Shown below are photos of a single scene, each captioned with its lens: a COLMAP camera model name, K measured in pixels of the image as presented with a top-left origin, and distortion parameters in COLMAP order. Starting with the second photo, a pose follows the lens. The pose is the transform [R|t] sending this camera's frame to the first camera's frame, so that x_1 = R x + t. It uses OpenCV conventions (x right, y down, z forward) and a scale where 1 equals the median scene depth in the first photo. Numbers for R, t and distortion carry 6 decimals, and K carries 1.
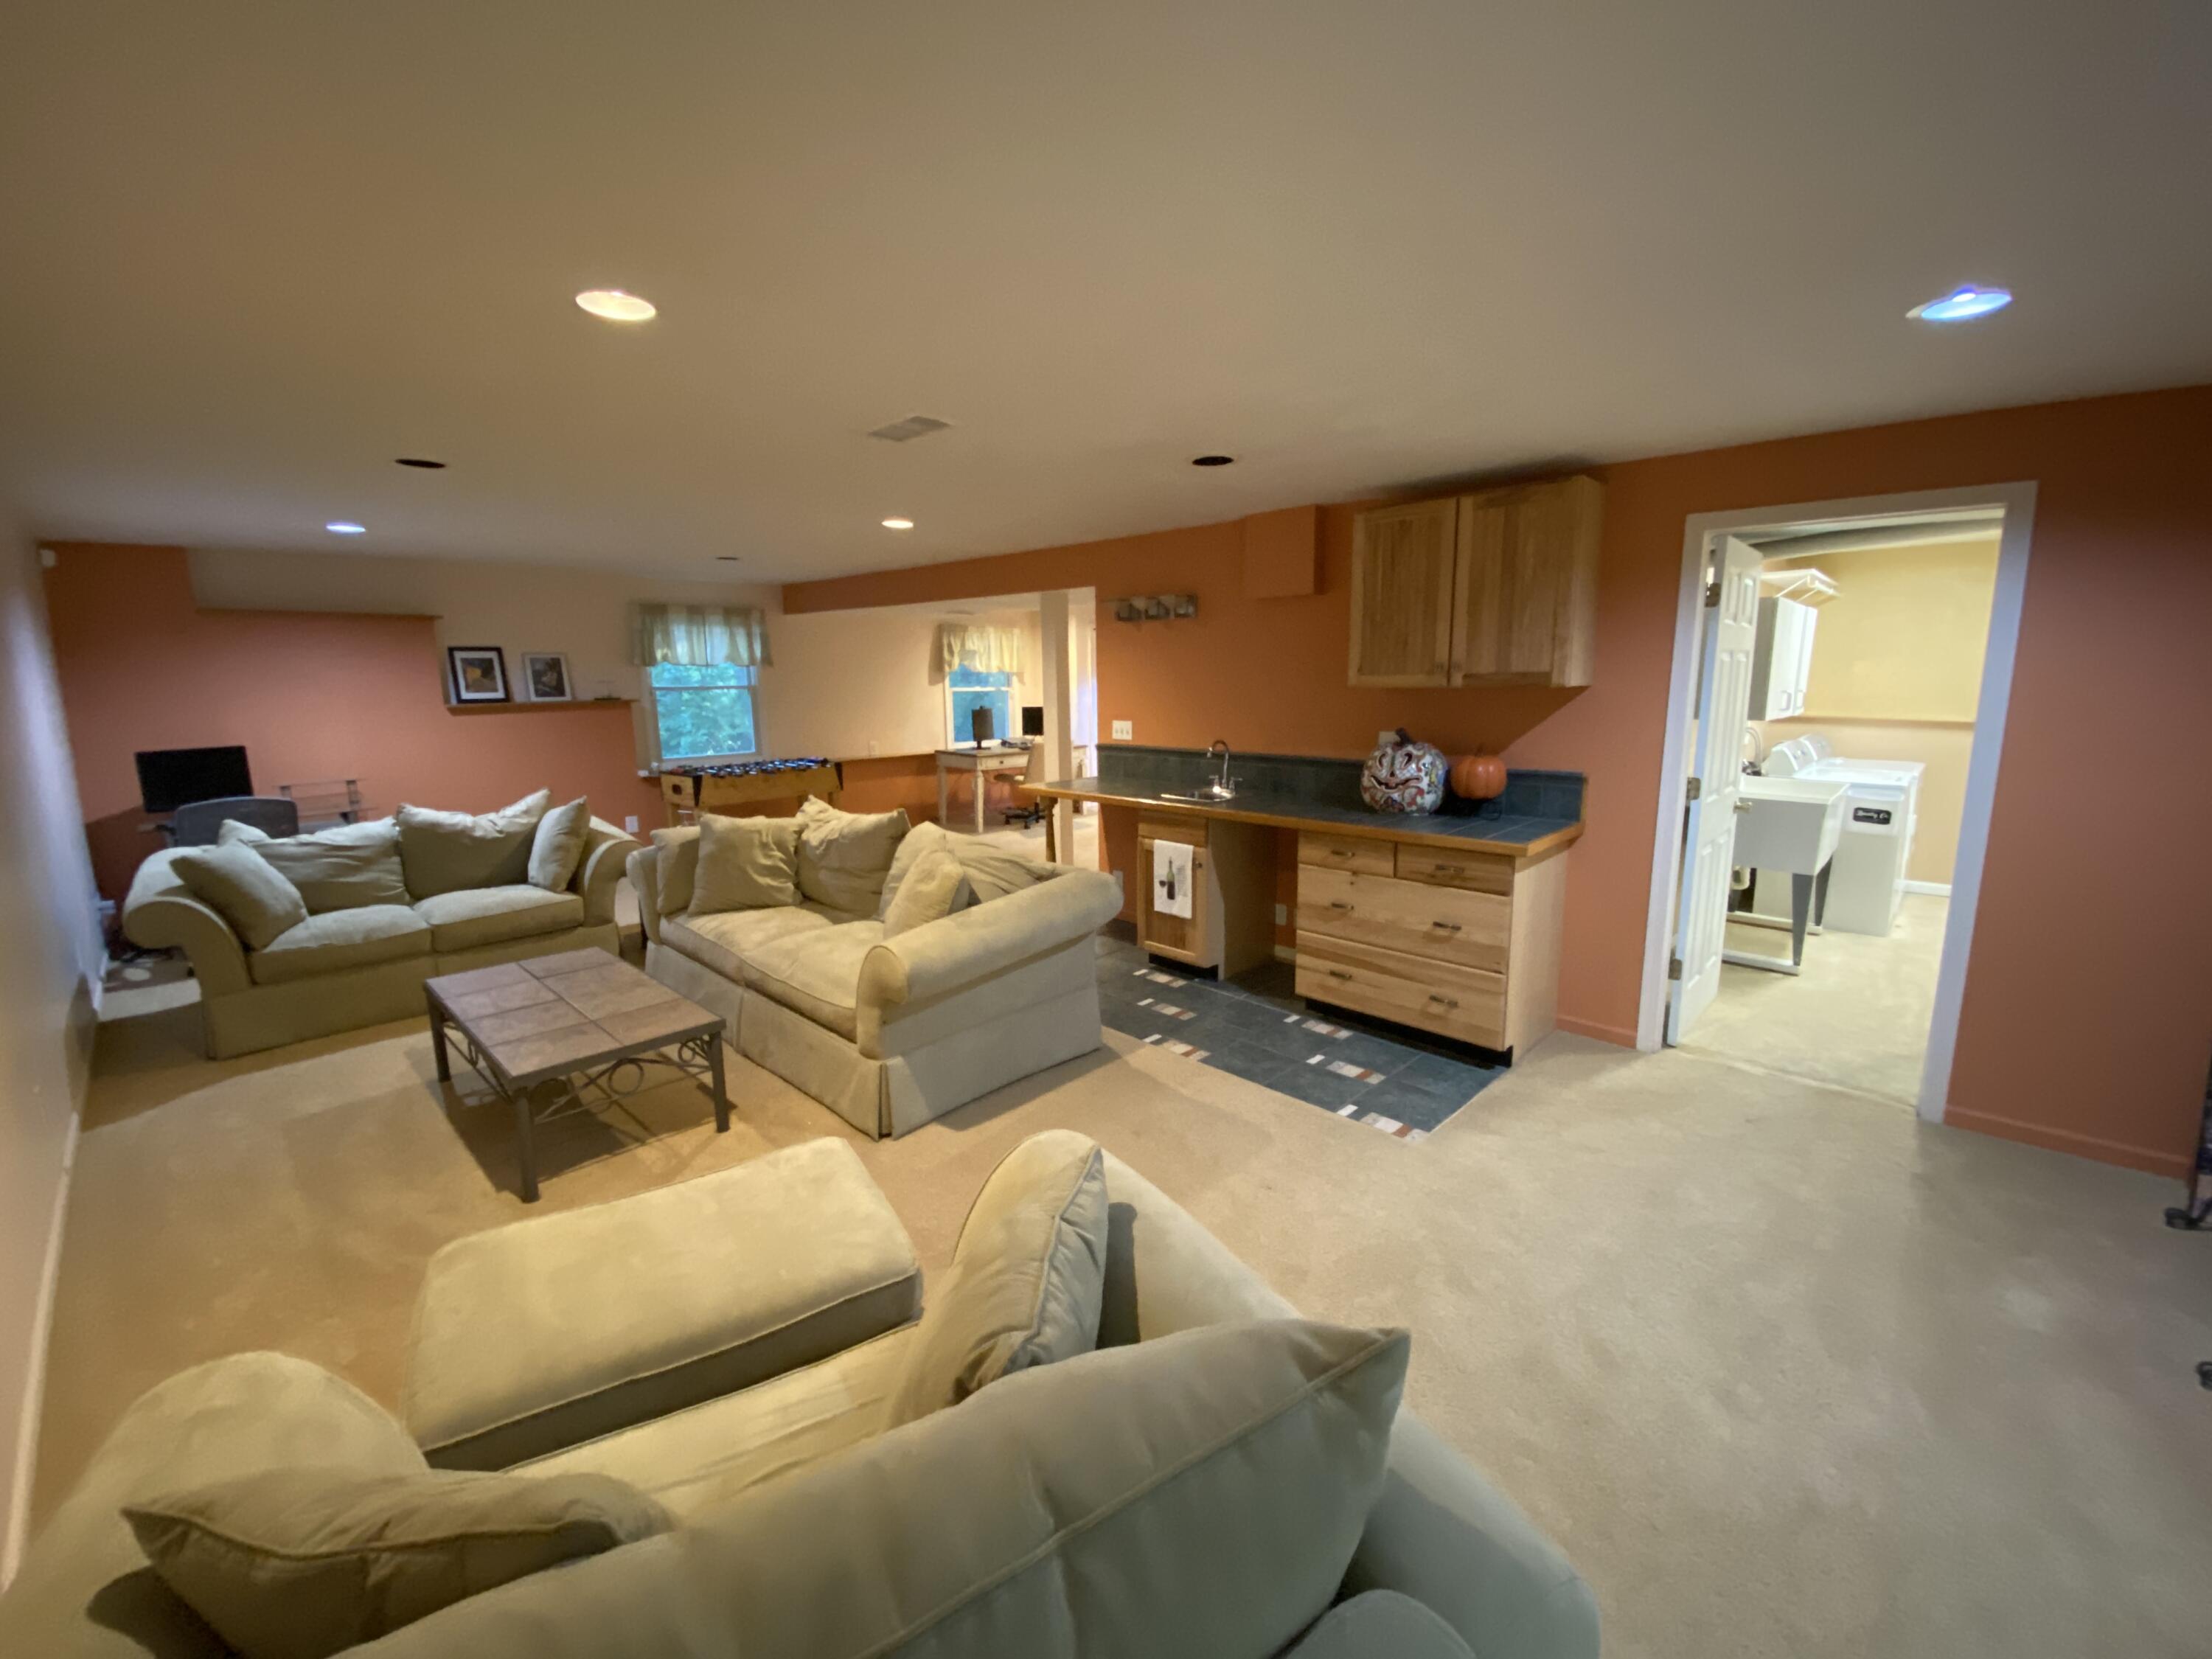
lens RADIAL K [[896.1, 0, 1104.1], [0, 896.1, 831.5], [0, 0, 1]] dist [0.000075, -0.001292]
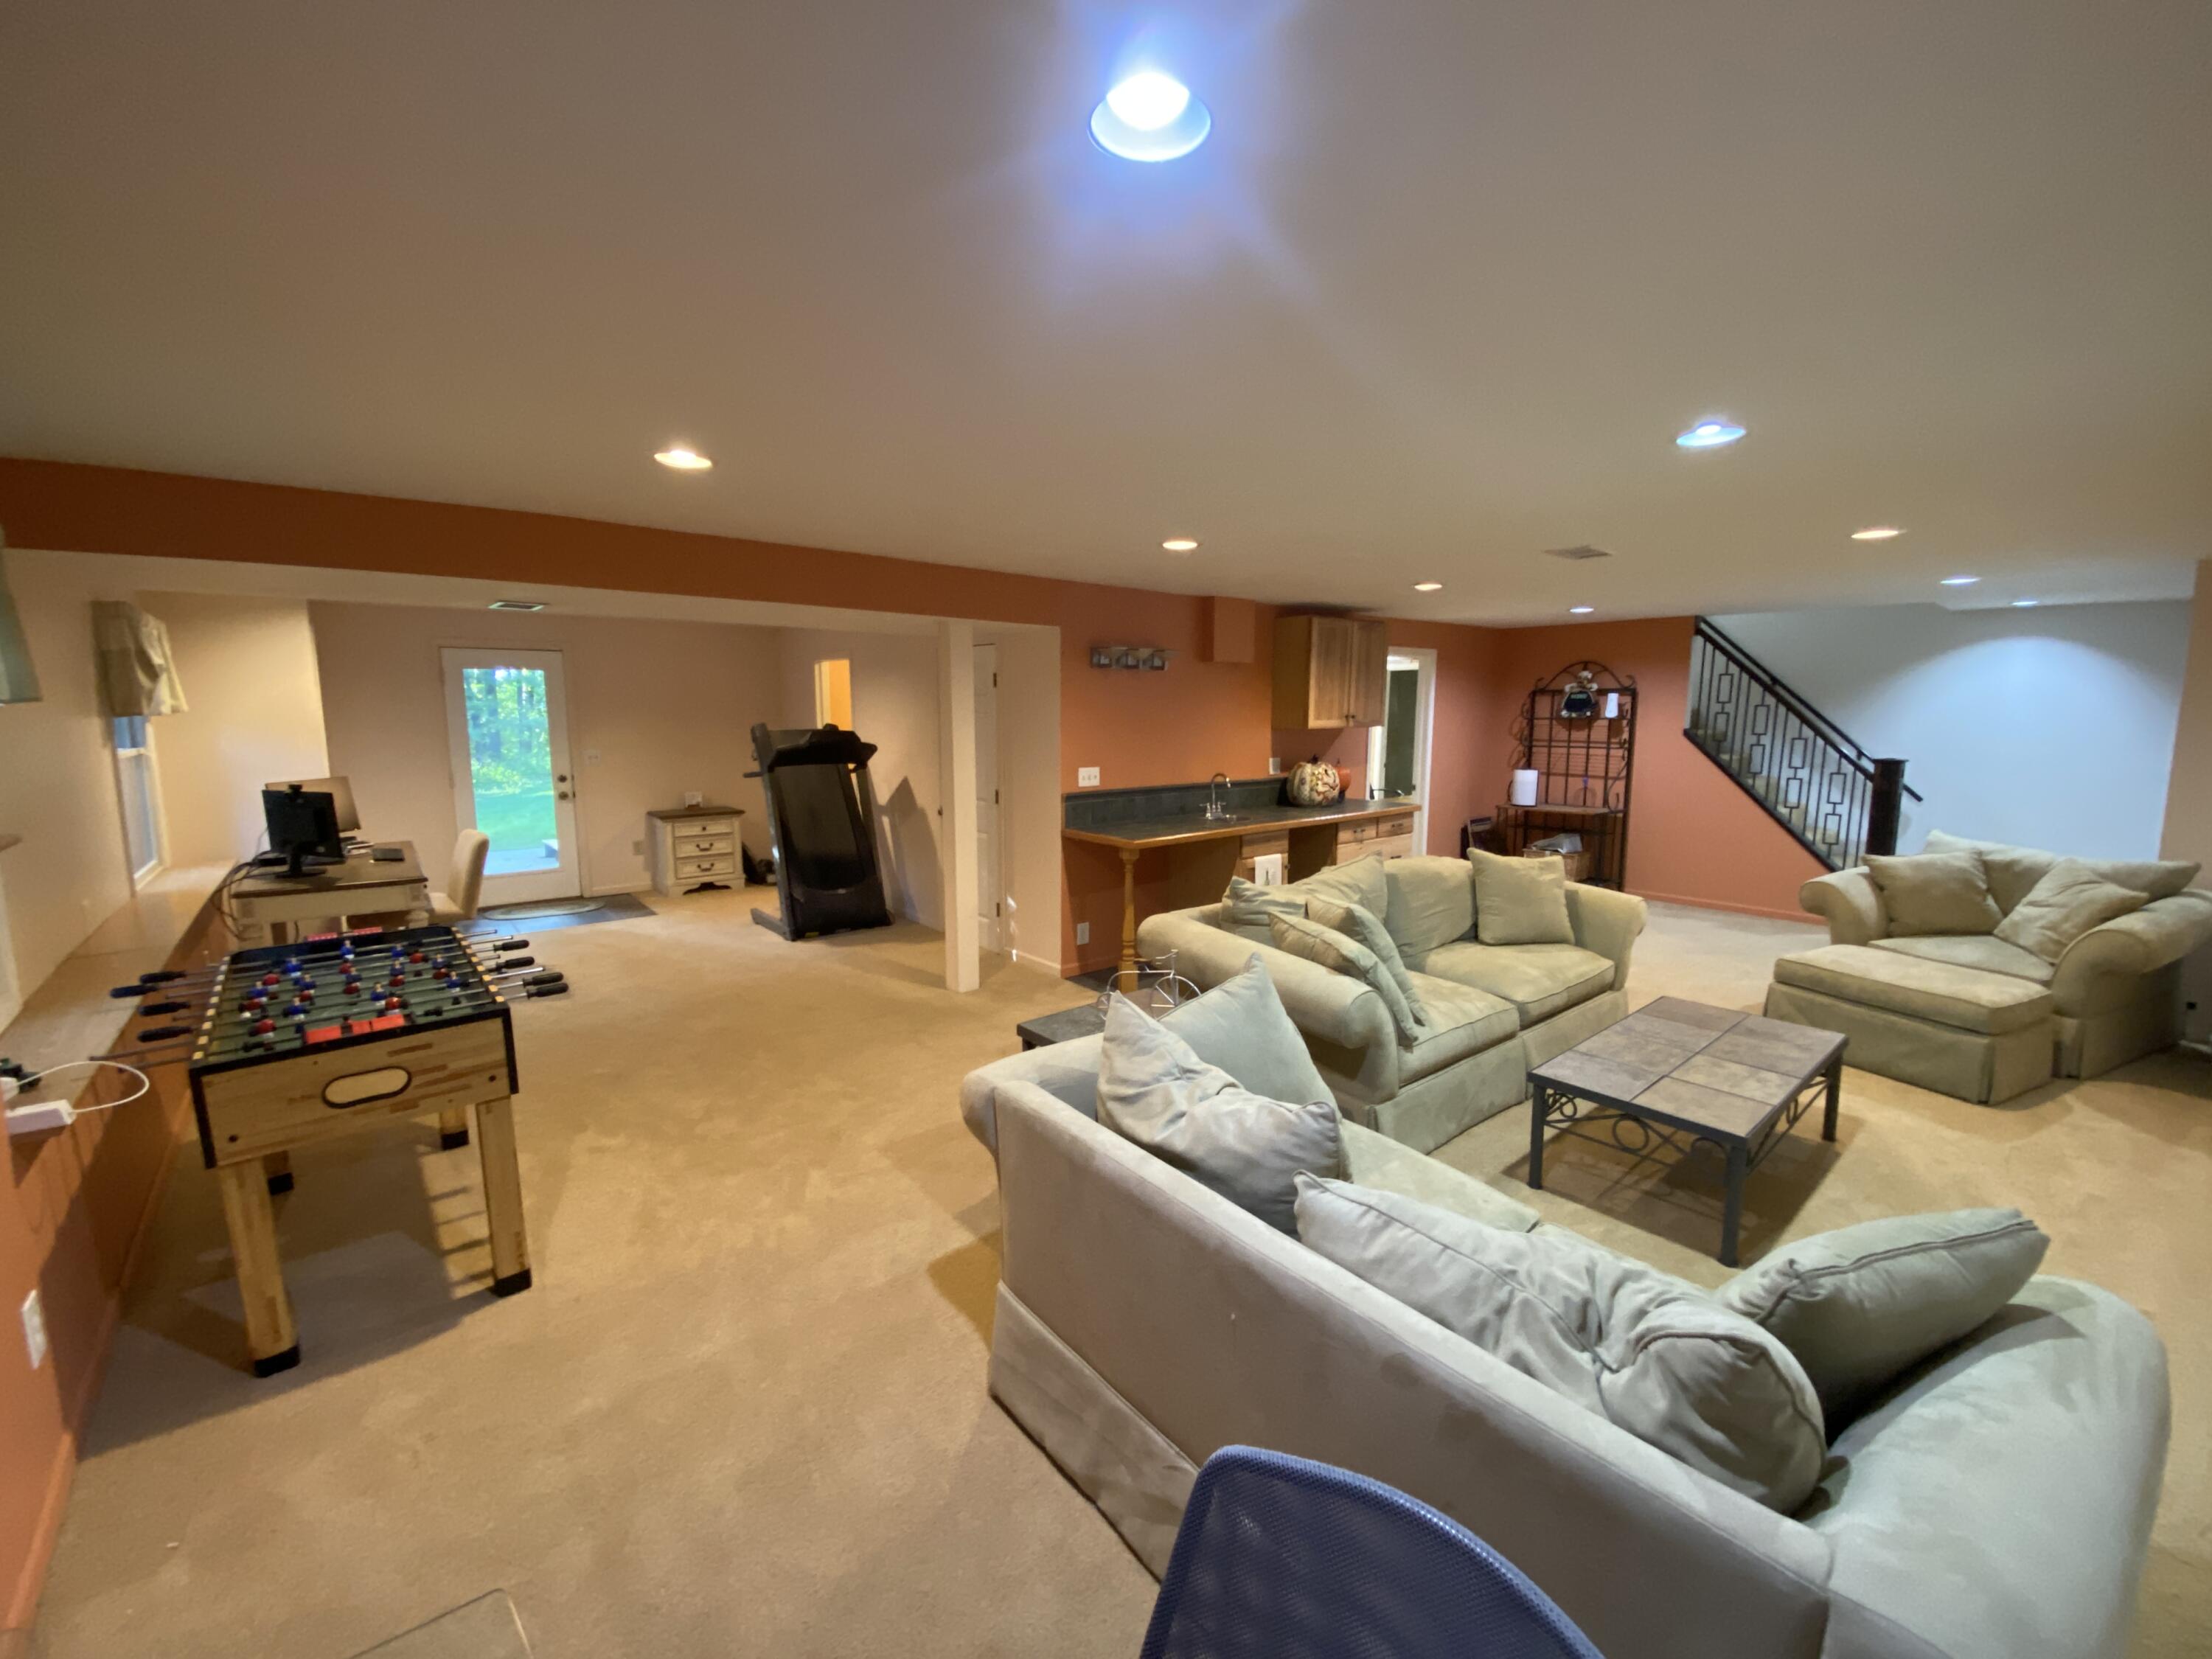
lens RADIAL K [[896.1, 0, 1102.3], [0, 896.1, 827.6], [0, 0, 1]] dist [0.000075, -0.001292]
pose [[0.114021, -0.128336, 0.985154, -0.549111], [0.168565, 0.979743, 0.108121, -0.093548], [-0.979074, 0.153735, 0.133344, 0.498383]]
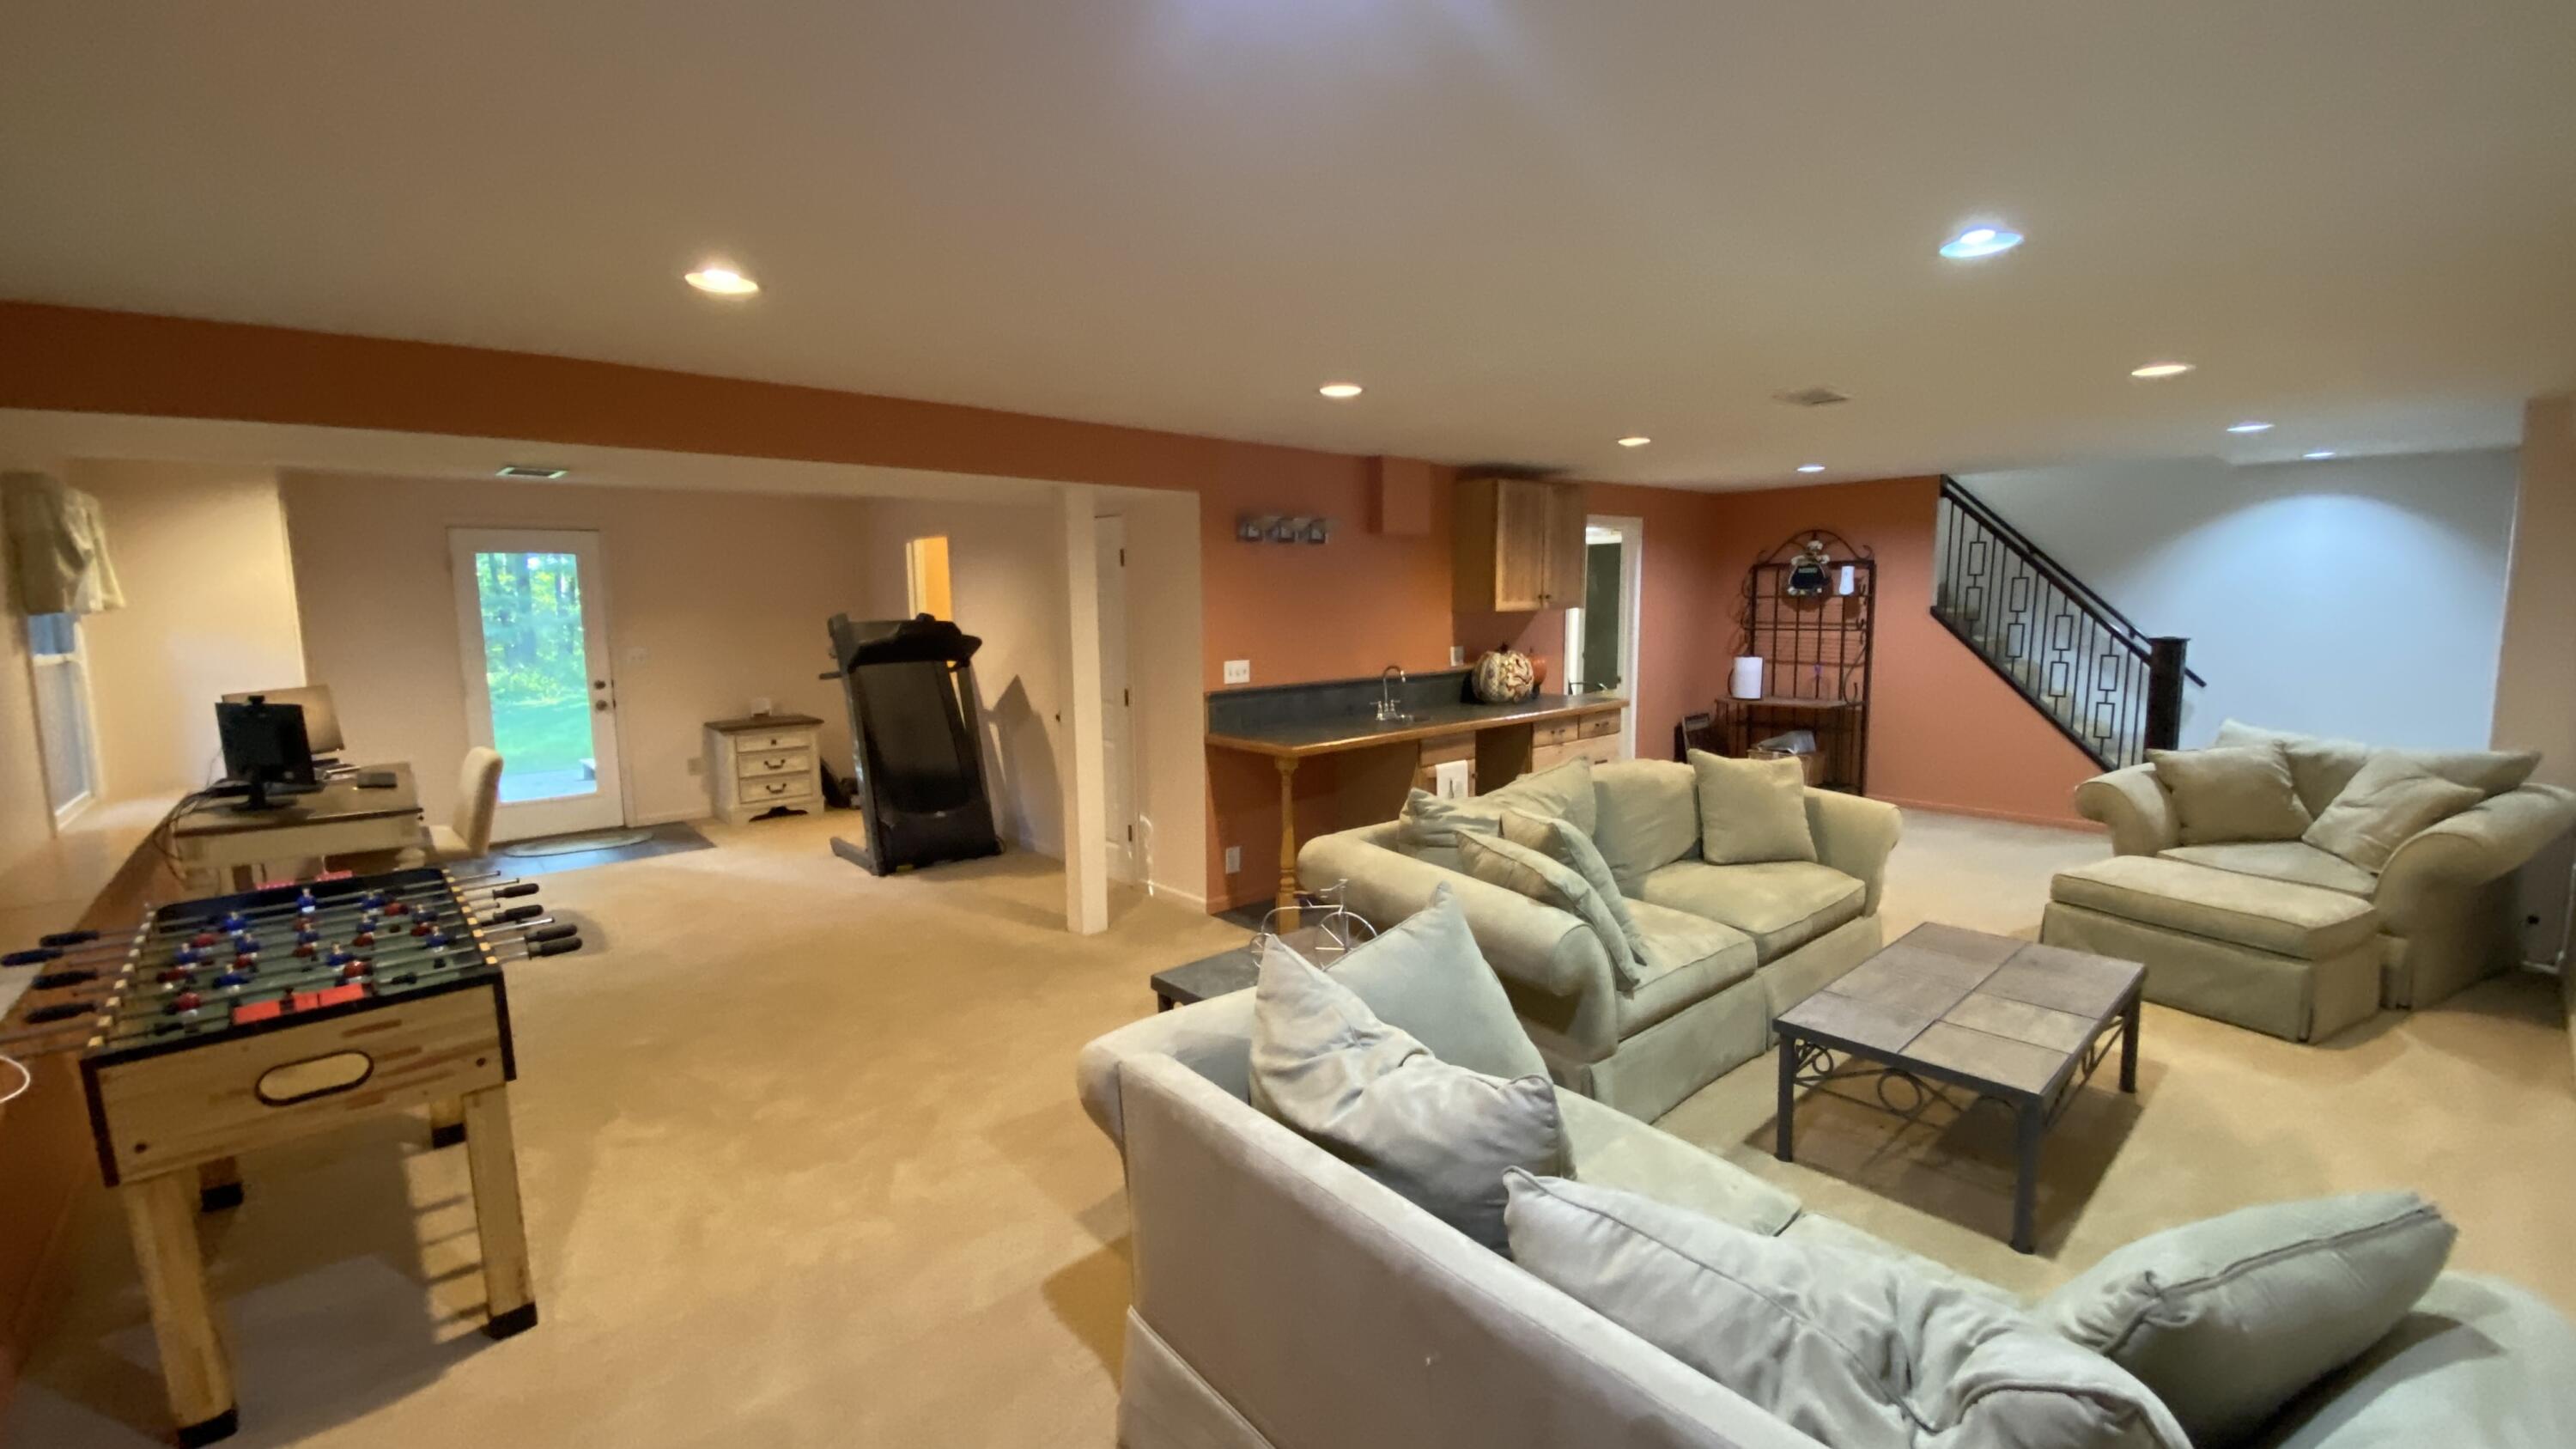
lens RADIAL K [[1040.8, 0, 1287.0], [0, 1040.8, 729.6], [0, 0, 1]] dist [0.017007, -0.018520]
pose [[0.081949, -0.126344, 0.988596, -0.532581], [0.181250, 0.977280, 0.109874, -0.090870], [-0.980017, 0.170178, 0.102987, 0.499805]]
